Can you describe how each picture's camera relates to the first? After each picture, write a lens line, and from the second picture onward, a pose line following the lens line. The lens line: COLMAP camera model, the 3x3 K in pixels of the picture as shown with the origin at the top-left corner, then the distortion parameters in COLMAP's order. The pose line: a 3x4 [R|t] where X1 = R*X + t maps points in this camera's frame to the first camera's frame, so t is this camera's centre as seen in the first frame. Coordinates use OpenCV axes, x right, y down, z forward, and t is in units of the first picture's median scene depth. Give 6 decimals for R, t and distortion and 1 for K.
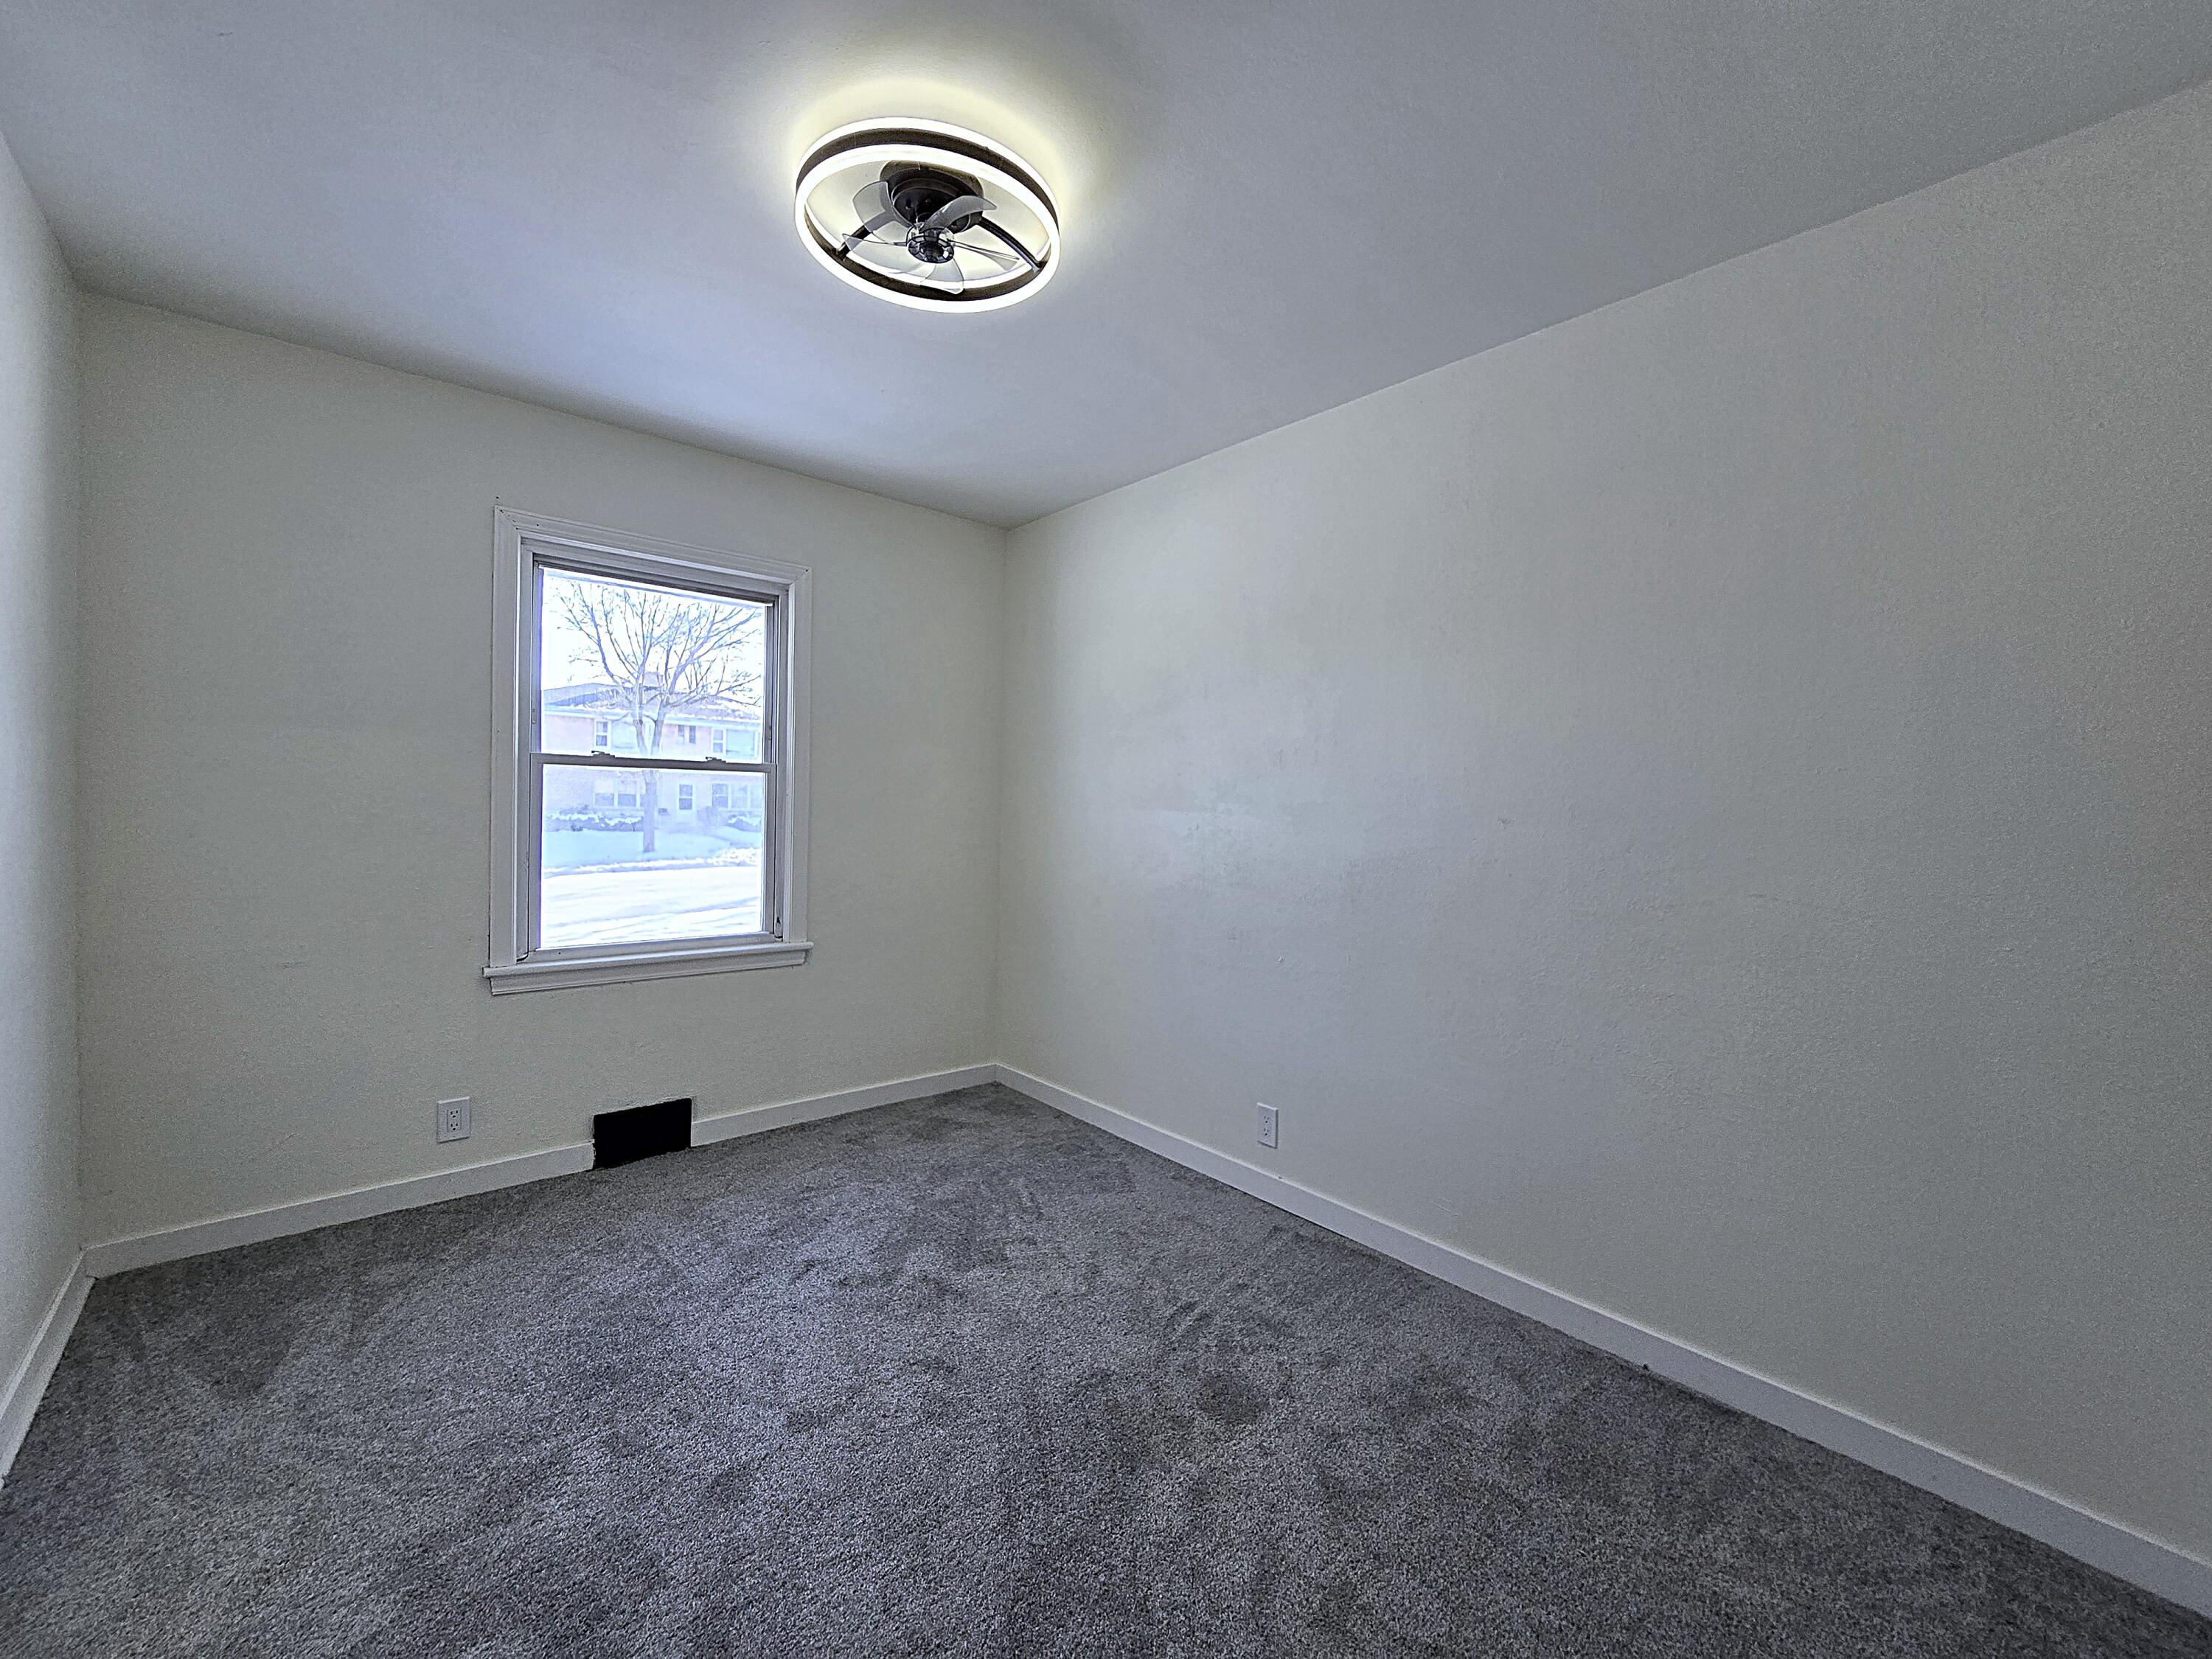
lens RADIAL K [[882.4, 0, 1106.0], [0, 882.4, 829.5], [0, 0, 1]] dist [-0.003613, -0.000140]
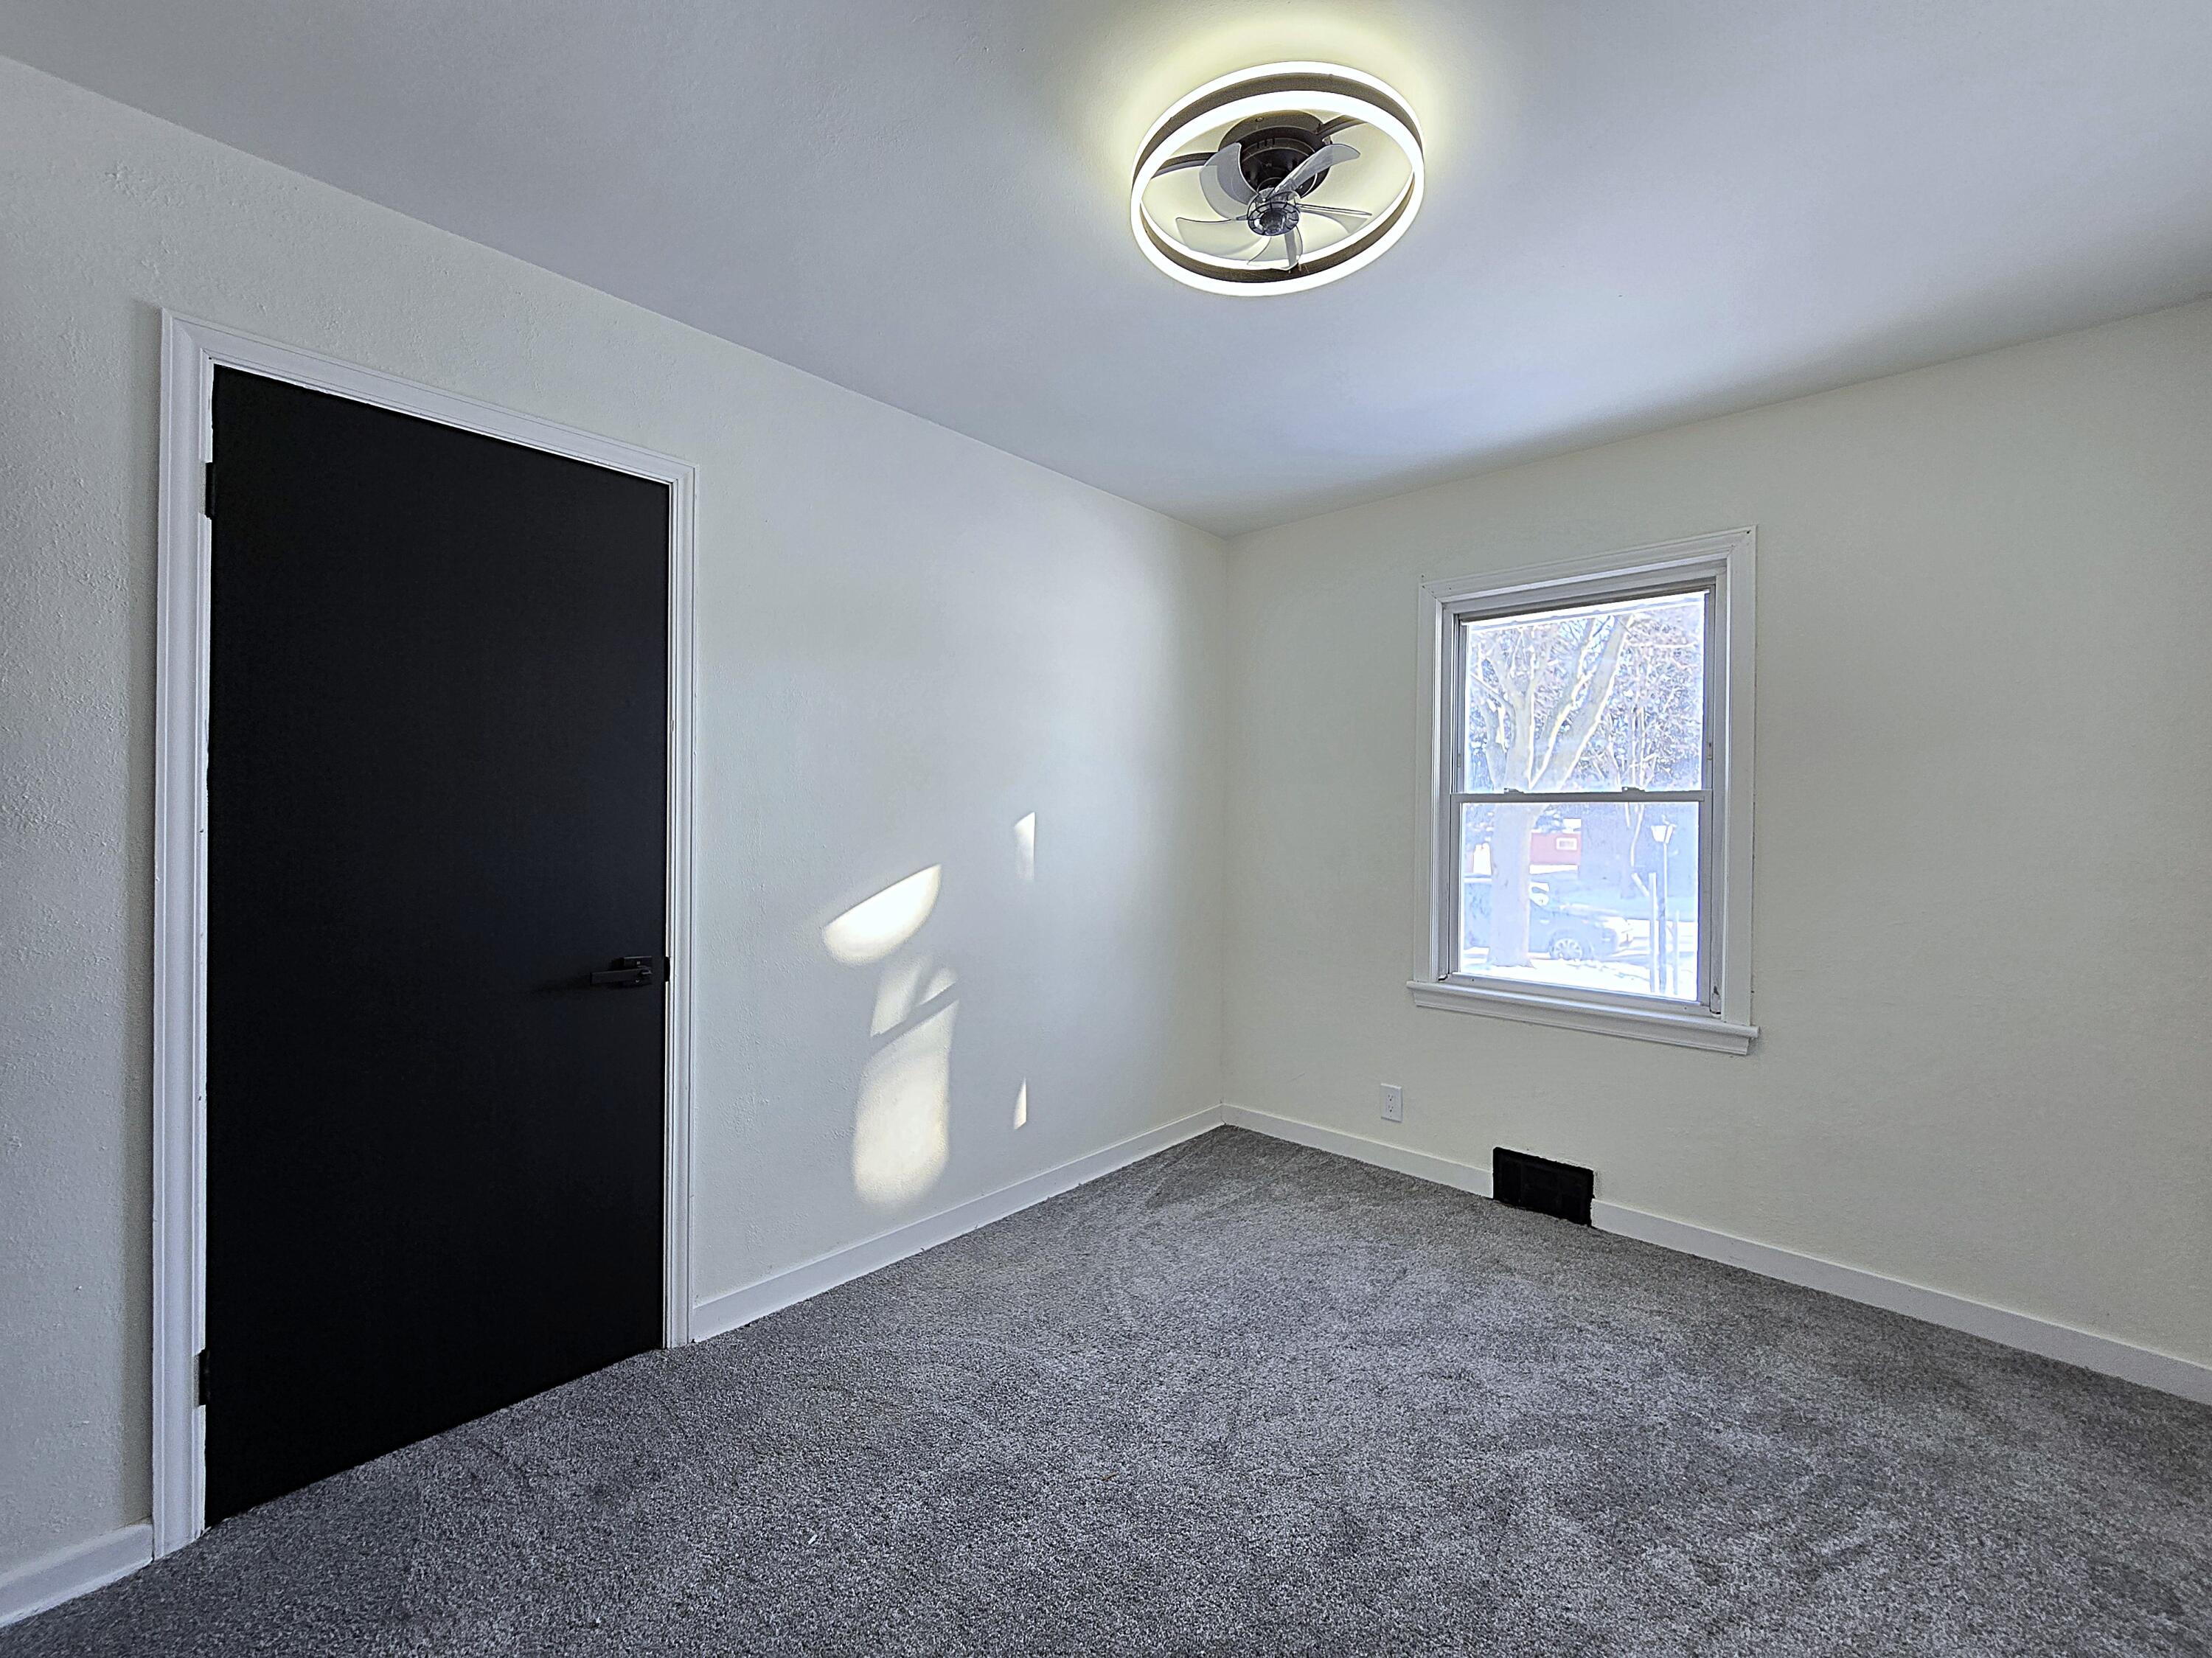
lens RADIAL K [[882.3, 0, 1106.0], [0, 882.3, 829.0], [0, 0, 1]] dist [-0.003613, -0.000140]
pose [[0.134655, -0.009769, -0.990844, 0.366900], [-0.033300, 0.999342, -0.014378, -0.011836], [0.990333, 0.034931, 0.134242, 0.403944]]
